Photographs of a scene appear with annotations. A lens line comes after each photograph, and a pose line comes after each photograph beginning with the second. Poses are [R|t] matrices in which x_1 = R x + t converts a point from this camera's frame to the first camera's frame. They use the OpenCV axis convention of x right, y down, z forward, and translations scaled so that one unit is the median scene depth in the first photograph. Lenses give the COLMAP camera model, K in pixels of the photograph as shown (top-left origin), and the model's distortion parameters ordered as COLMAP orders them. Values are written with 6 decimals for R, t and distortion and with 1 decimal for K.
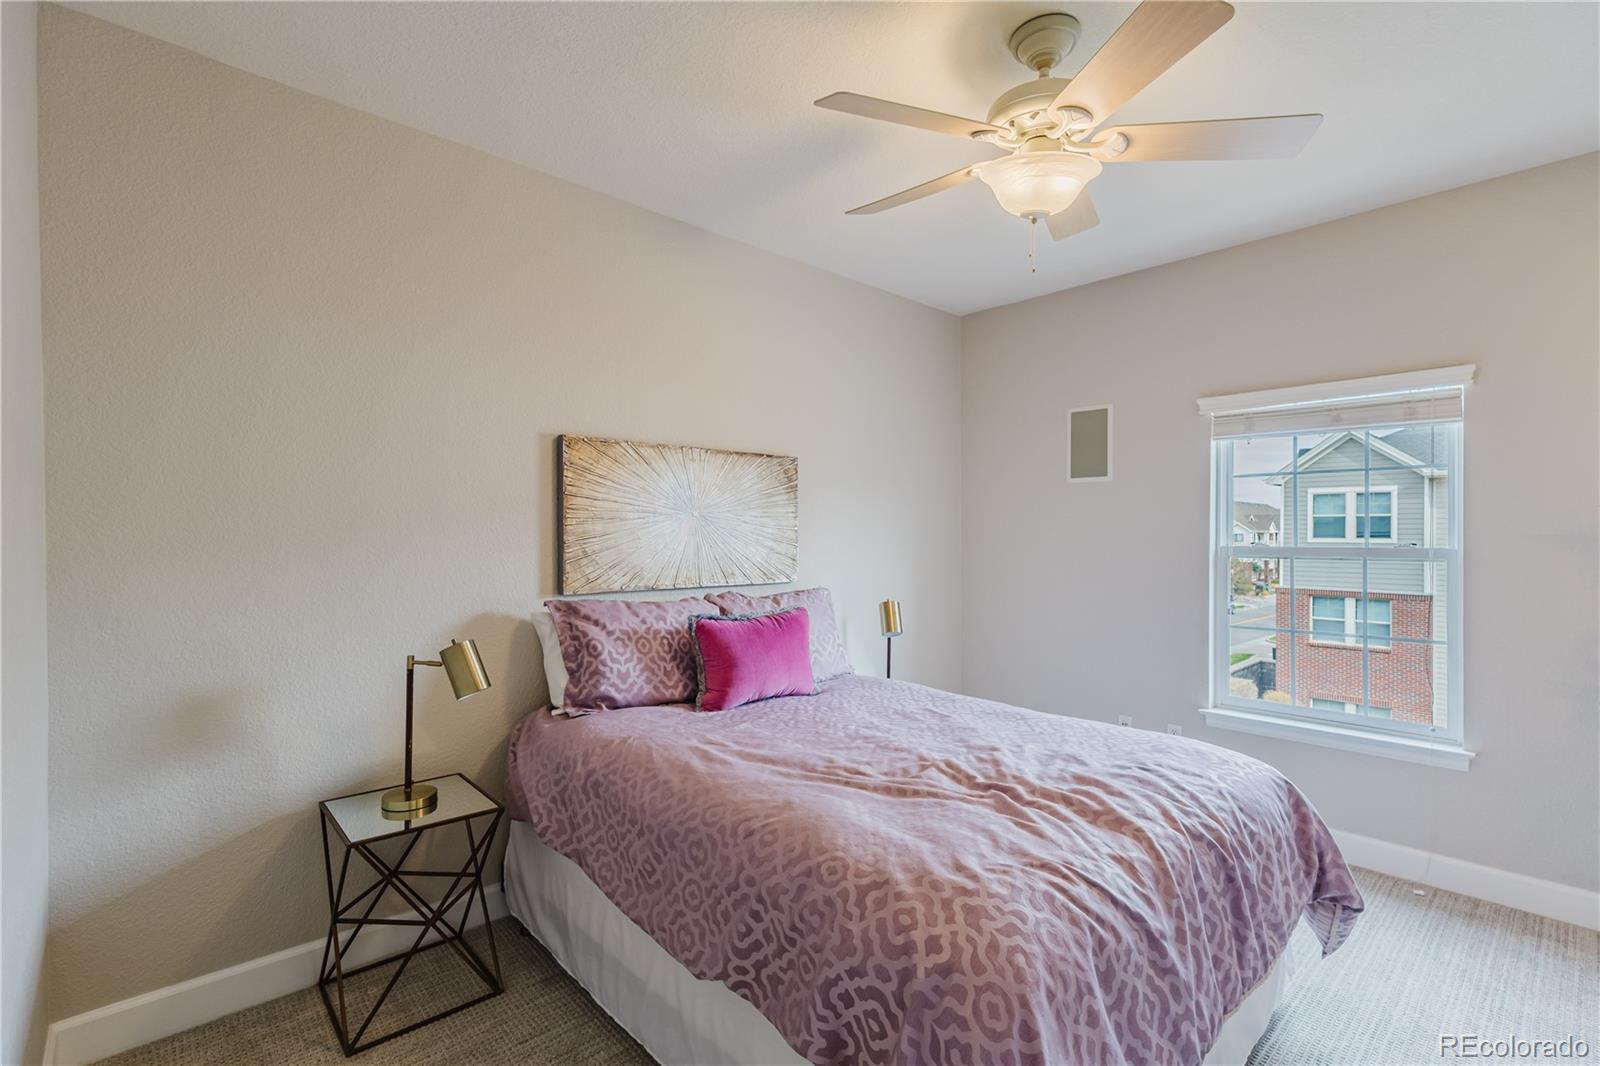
lens RADIAL K [[732.3, 0, 801.2], [0, 732.3, 524.9], [0, 0, 1]] dist [-0.001146, 0.000962]
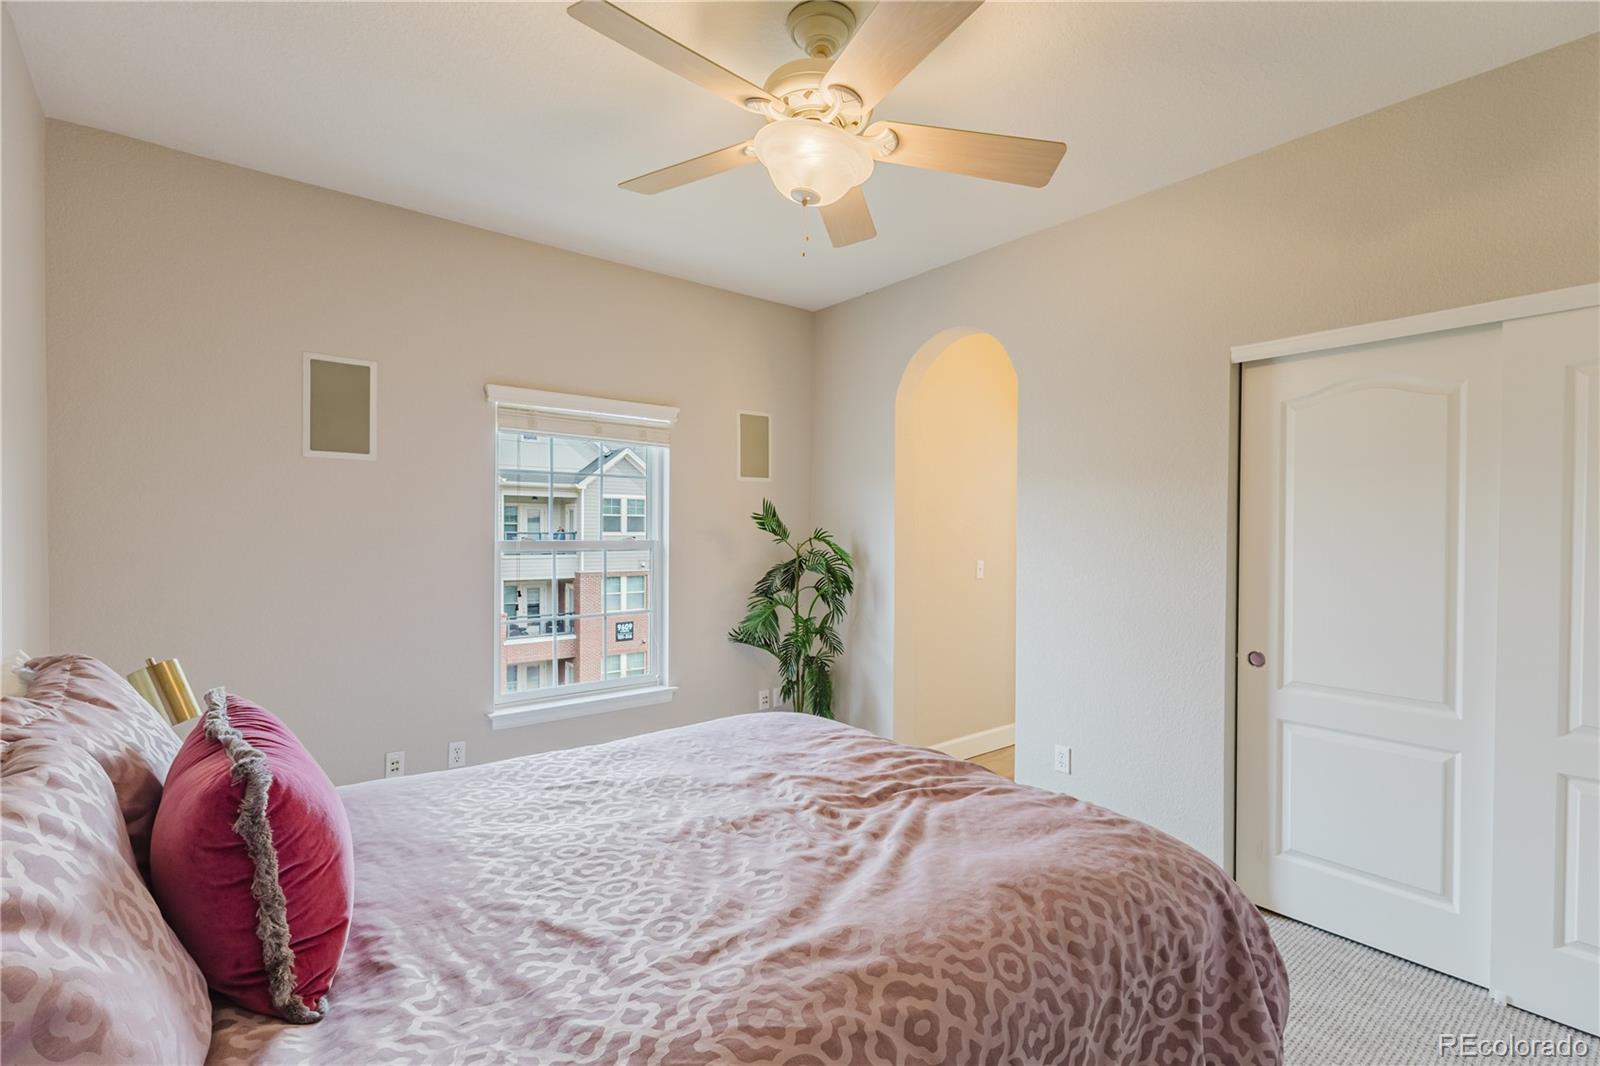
lens RADIAL K [[732.3, 0, 801.3], [0, 732.3, 531.5], [0, 0, 1]] dist [-0.001146, 0.000962]
pose [[0.054954, -0.003439, 0.998483, -0.653526], [-0.017076, 0.999845, 0.004383, 0.008549], [-0.998343, -0.017291, 0.054887, 0.974039]]
